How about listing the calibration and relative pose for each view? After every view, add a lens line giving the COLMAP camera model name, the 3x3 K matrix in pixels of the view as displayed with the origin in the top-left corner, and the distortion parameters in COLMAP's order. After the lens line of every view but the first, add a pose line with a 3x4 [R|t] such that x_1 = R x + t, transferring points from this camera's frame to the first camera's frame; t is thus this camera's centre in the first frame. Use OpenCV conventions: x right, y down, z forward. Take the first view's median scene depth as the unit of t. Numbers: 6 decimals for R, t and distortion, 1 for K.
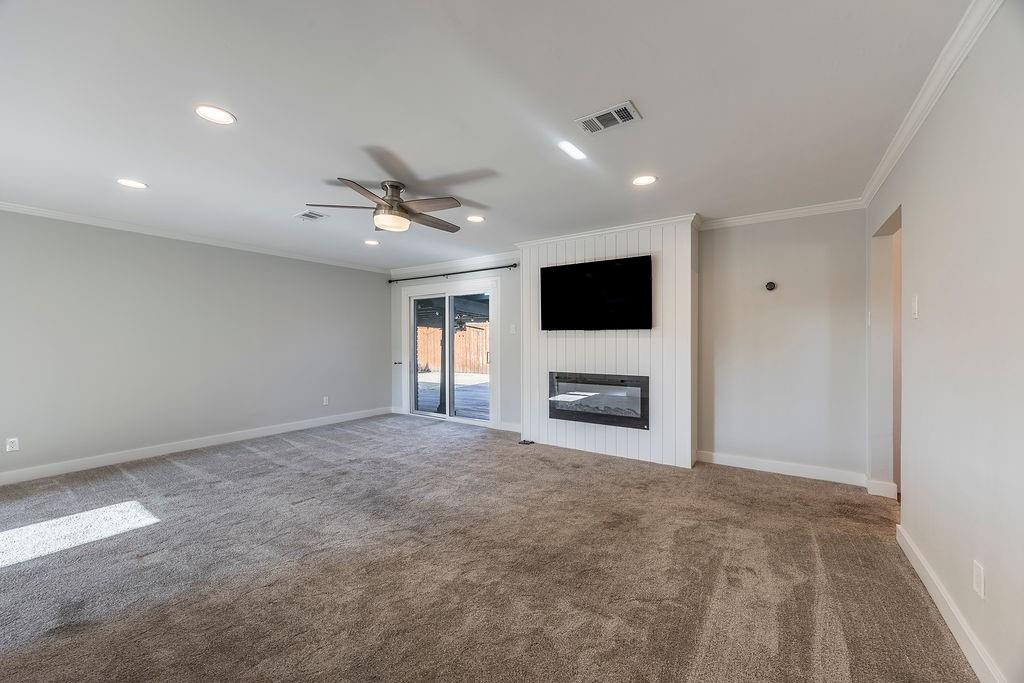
lens RADIAL K [[395.8, 0, 514.5], [0, 395.8, 341.8], [0, 0, 1]] dist [-0.000558, -0.000173]
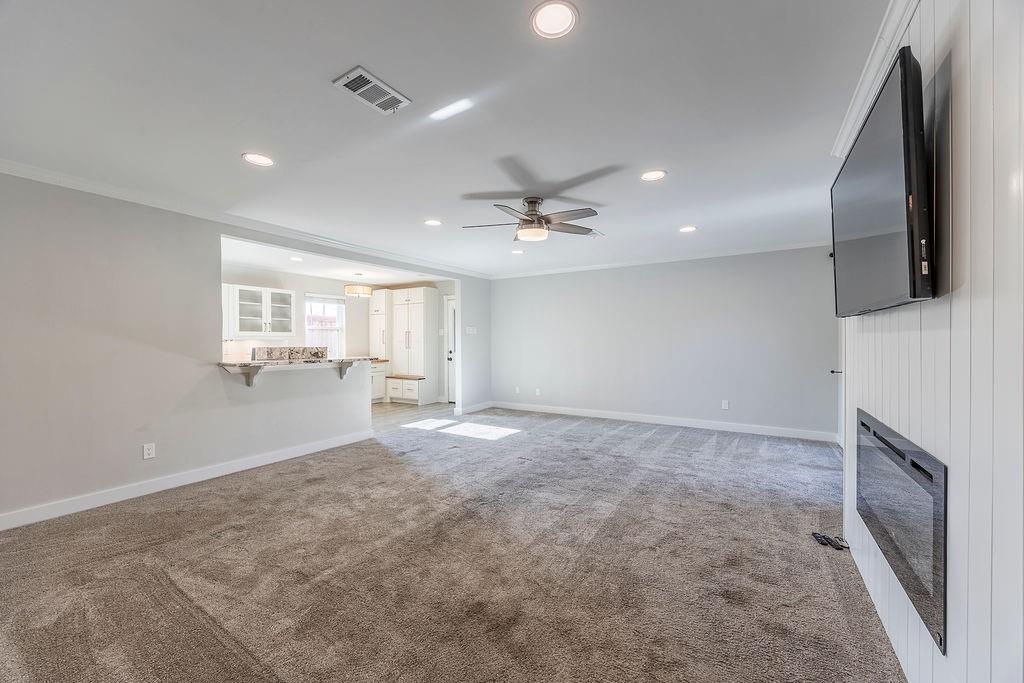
lens RADIAL K [[395.8, 0, 510.0], [0, 395.8, 343.0], [0, 0, 1]] dist [-0.000558, -0.000173]
pose [[0.027733, 0.006844, -0.999592, 0.600914], [0.004383, 0.999966, 0.006968, -0.002411], [0.999606, -0.004575, 0.027702, 0.675707]]
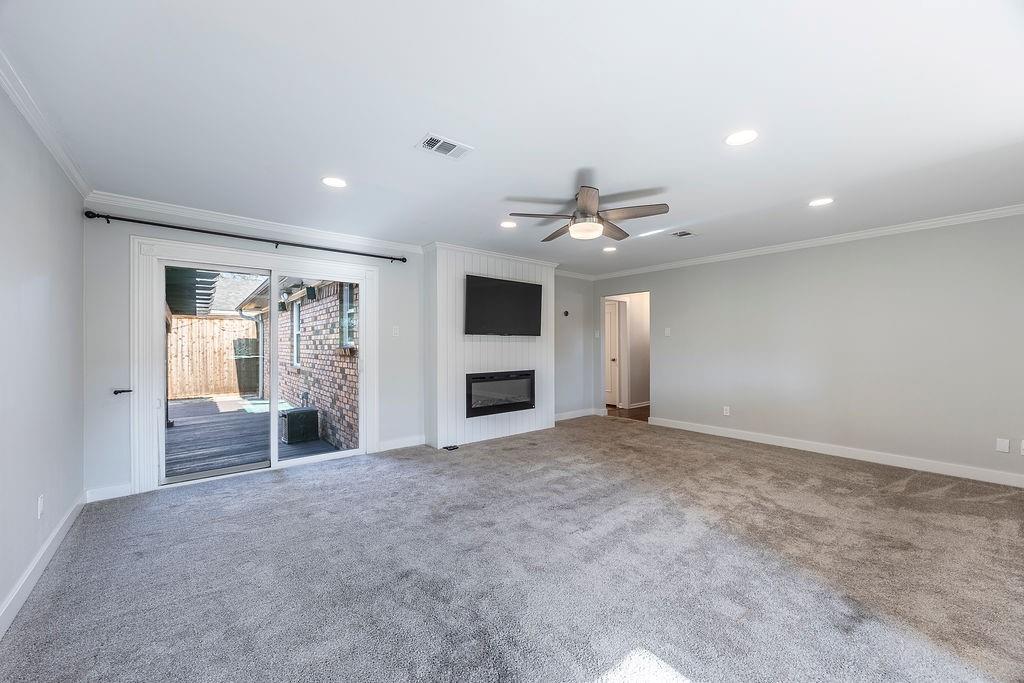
lens RADIAL K [[395.8, 0, 508.7], [0, 395.8, 346.1], [0, 0, 1]] dist [-0.000558, -0.000173]
pose [[0.302197, -0.002631, 0.953242, -1.011075], [-0.001025, 0.999995, 0.003085, -0.002279], [-0.953245, -0.001909, 0.302192, 0.656809]]
